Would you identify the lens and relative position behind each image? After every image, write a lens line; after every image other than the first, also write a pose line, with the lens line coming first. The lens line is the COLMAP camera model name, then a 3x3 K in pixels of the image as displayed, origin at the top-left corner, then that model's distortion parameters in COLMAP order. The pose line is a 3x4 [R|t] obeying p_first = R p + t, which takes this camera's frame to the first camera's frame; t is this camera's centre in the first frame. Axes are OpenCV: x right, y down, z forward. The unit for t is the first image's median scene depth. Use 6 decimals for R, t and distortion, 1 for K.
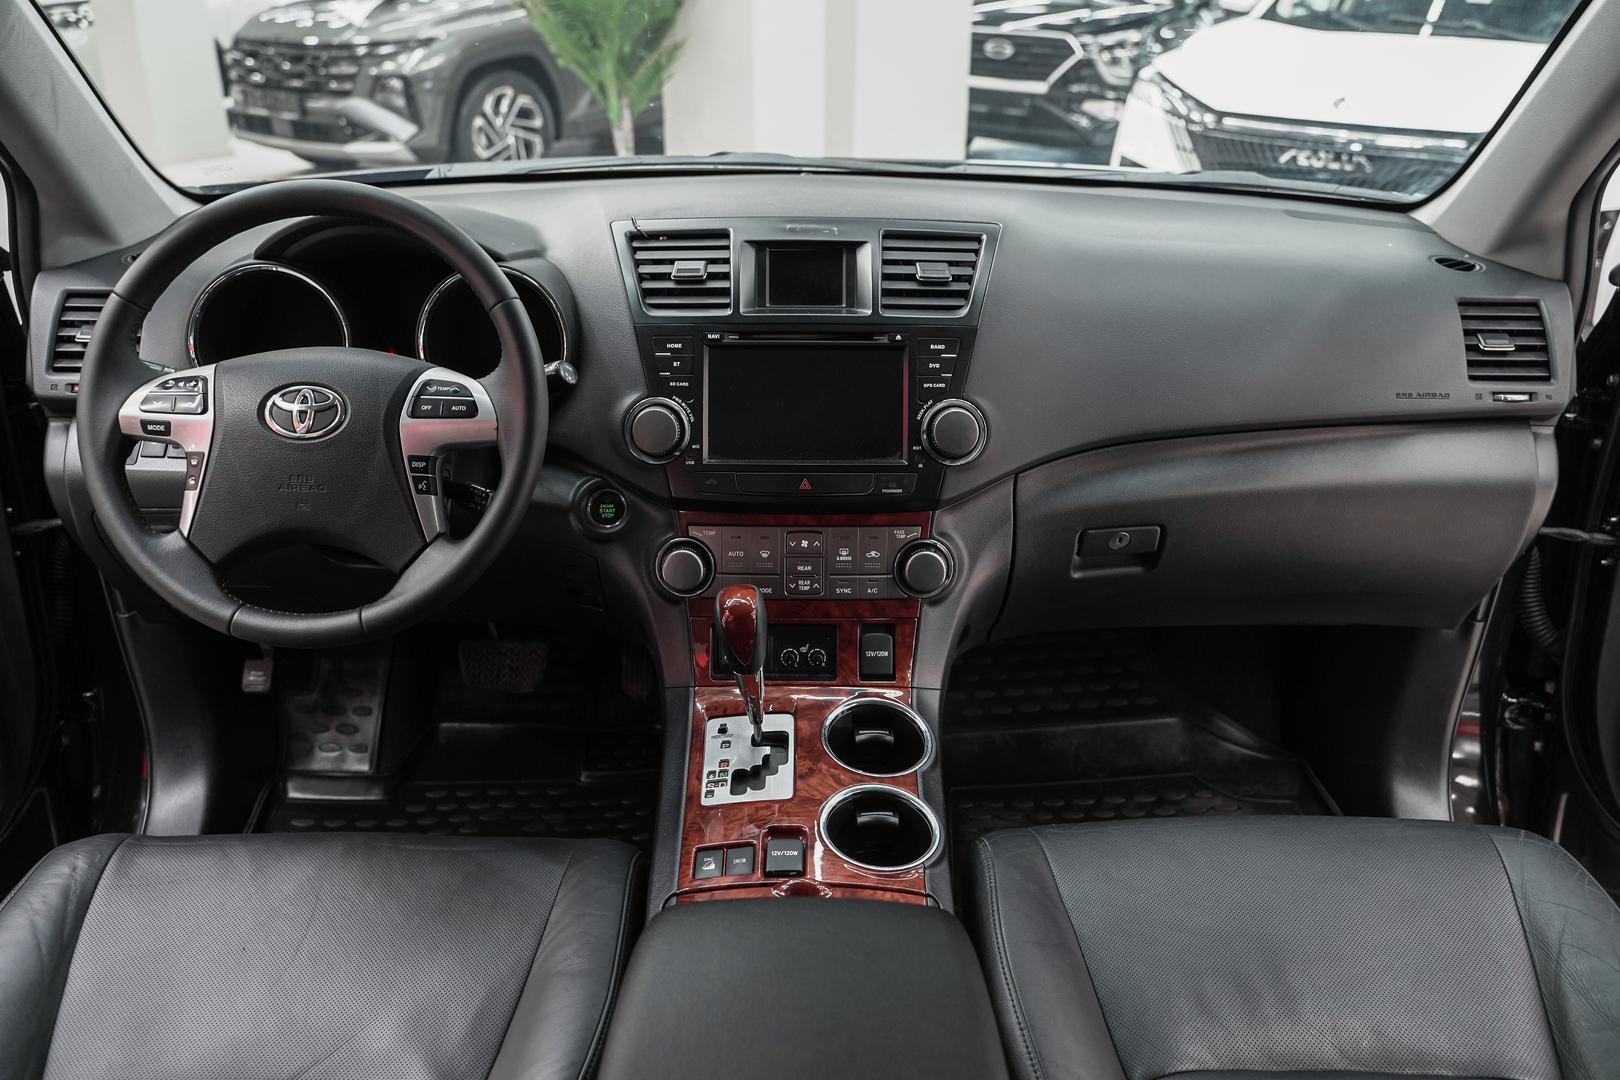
lens RADIAL K [[1296.2, 0, 820.4], [0, 1296.2, 547.8], [0, 0, 1]] dist [-0.009234, -0.006403]
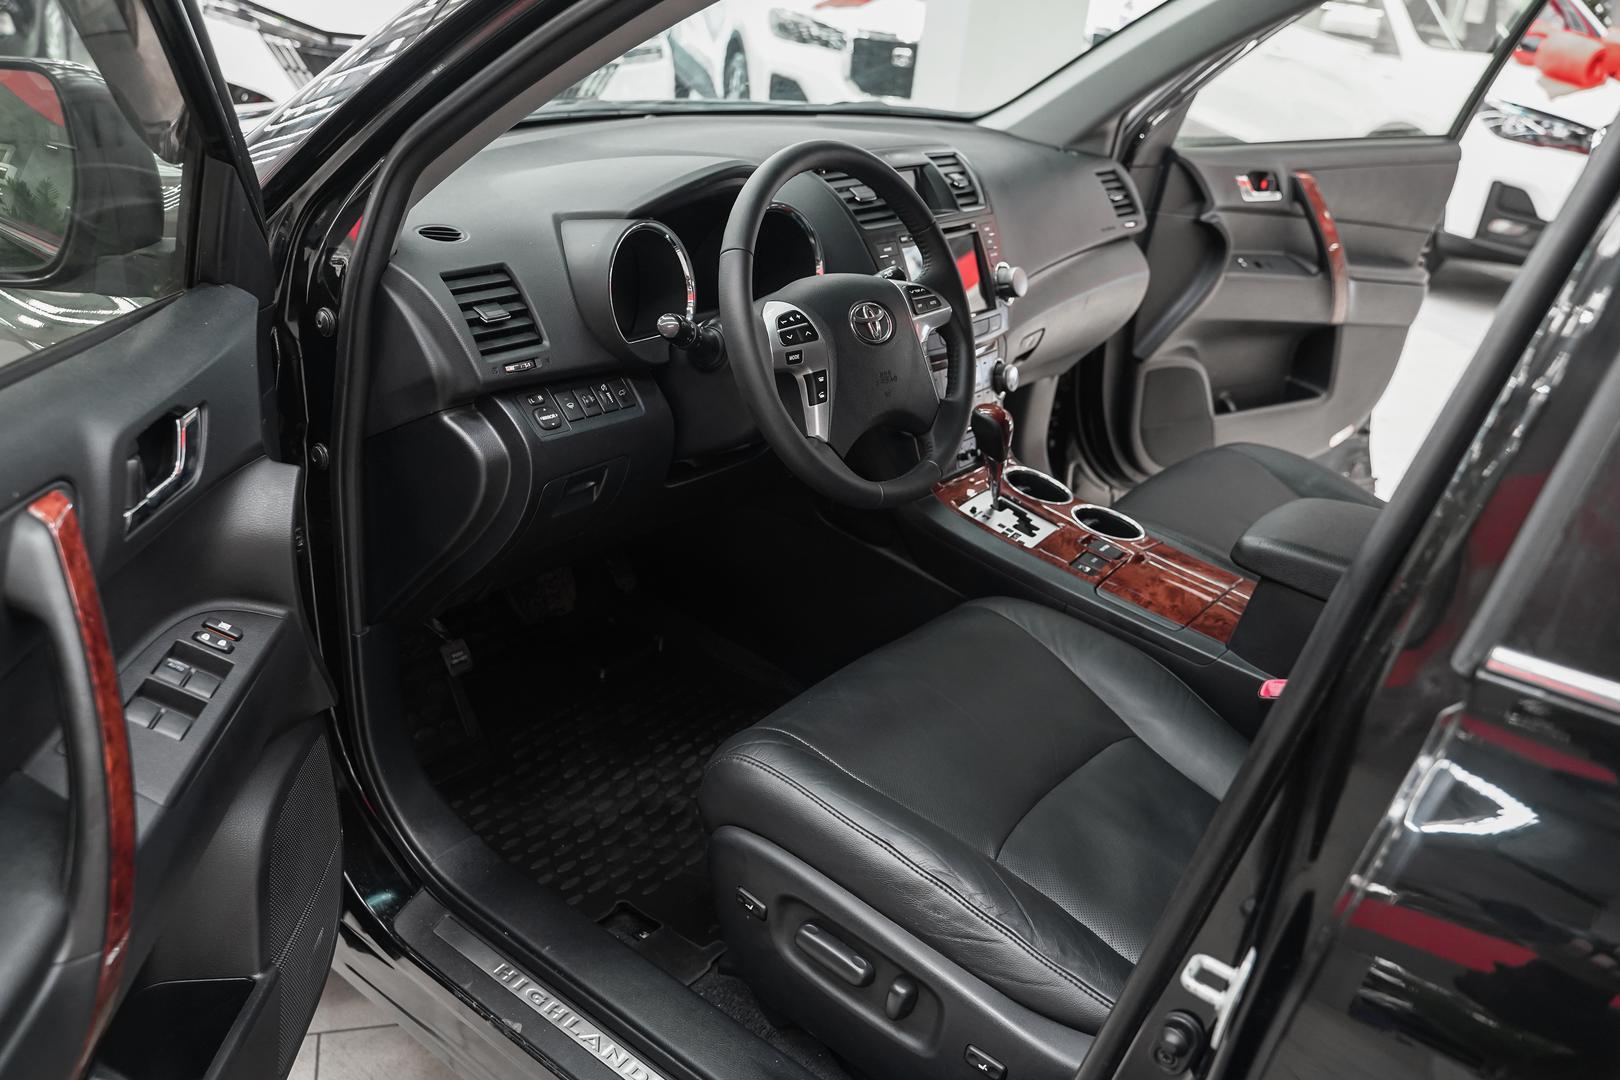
lens RADIAL K [[1336.0, 0, 773.0], [0, 1336.0, 538.6], [0, 0, 1]] dist [0.002651, 0.000365]
pose [[0.632303, -0.278144, 0.723069, -1.266813], [0.240920, 0.957647, 0.157702, -0.113584], [-0.736308, 0.074487, 0.672534, 0.166231]]
